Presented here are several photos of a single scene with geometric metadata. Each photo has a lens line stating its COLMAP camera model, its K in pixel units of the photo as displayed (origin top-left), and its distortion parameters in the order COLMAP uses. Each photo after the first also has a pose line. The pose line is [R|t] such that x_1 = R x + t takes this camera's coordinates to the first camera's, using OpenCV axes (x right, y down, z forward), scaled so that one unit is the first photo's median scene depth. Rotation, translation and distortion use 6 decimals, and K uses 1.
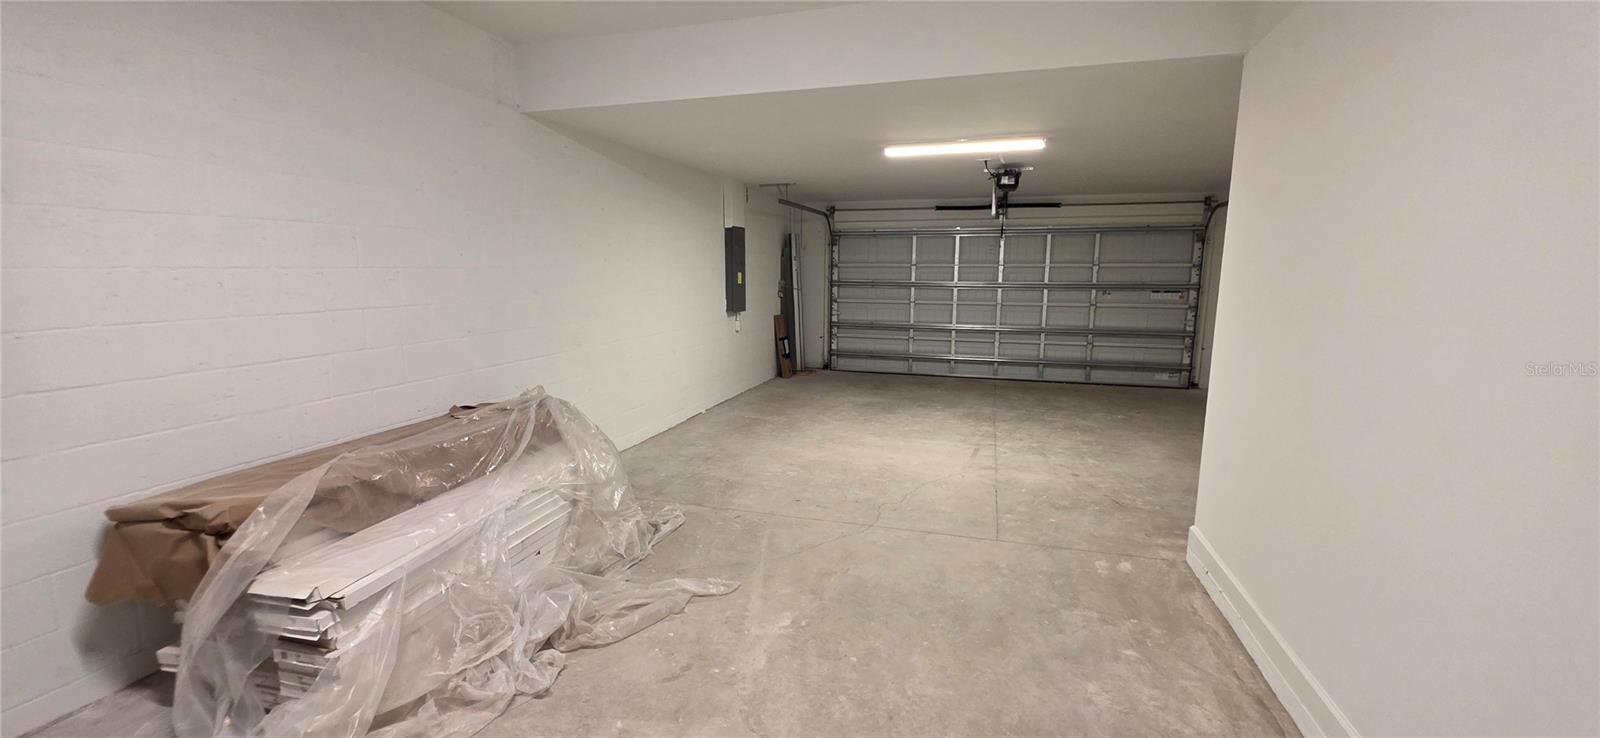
lens RADIAL K [[645.5, 0, 792.4], [0, 645.5, 369.7], [0, 0, 1]] dist [0.001618, -0.000337]
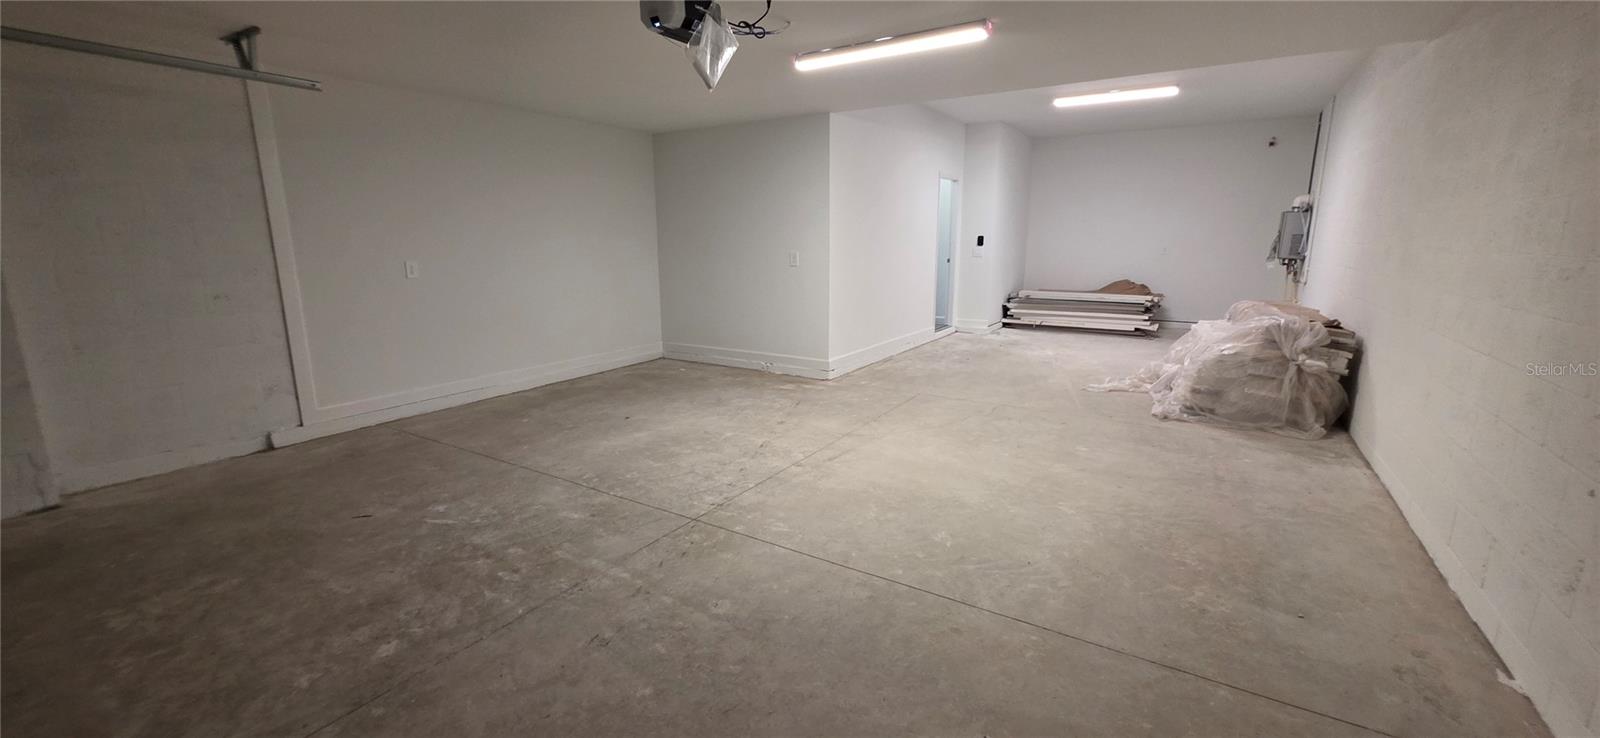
lens RADIAL K [[645.5, 0, 792.4], [0, 645.5, 369.7], [0, 0, 1]] dist [0.001618, -0.000337]
pose [[-0.964391, -0.051396, 0.259440, 0.152793], [0.043279, 0.937048, 0.346509, -0.256368], [-0.260916, 0.345398, -0.901456, 1.801048]]
